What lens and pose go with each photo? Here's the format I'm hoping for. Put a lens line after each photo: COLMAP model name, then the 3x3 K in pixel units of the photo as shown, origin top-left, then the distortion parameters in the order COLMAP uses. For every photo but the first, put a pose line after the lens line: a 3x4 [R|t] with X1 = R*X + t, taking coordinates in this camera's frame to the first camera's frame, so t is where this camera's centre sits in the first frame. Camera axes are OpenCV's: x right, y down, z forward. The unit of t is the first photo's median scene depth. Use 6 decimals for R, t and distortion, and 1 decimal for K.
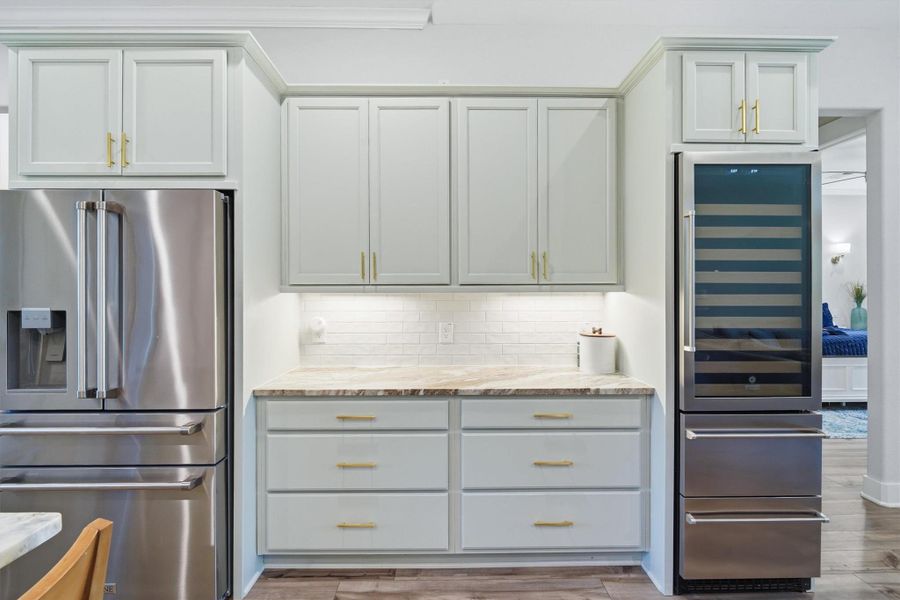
lens RADIAL K [[432.7, 0, 454.0], [0, 432.7, 298.2], [0, 0, 1]] dist [-0.002755, -0.000327]
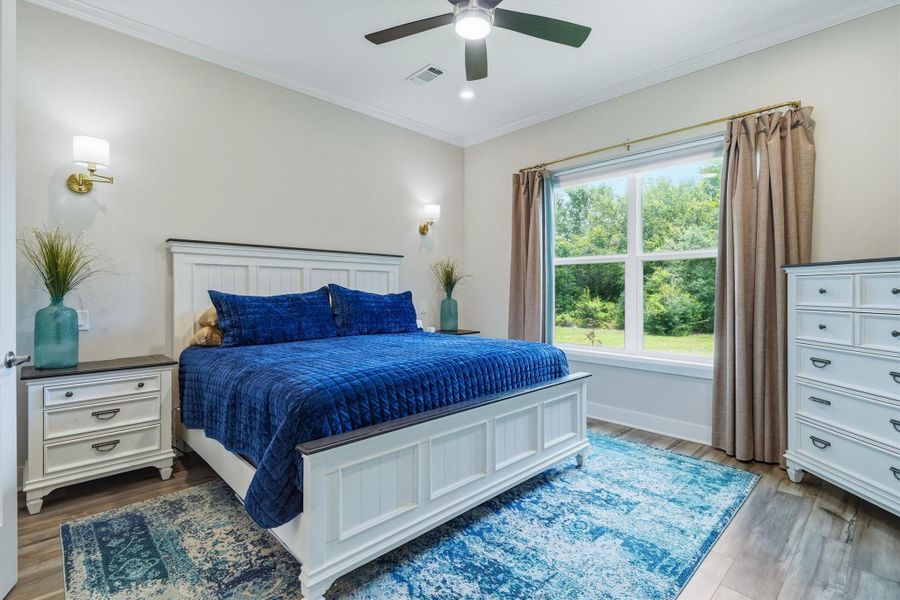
lens RADIAL K [[432.7, 0, 449.9], [0, 432.7, 301.1], [0, 0, 1]] dist [-0.002755, -0.000327]
pose [[0.735126, -0.001092, 0.677929, 0.496945], [0.000373, 0.999999, 0.001206, 0.024653], [-0.677930, -0.000634, 0.735126, 0.519441]]
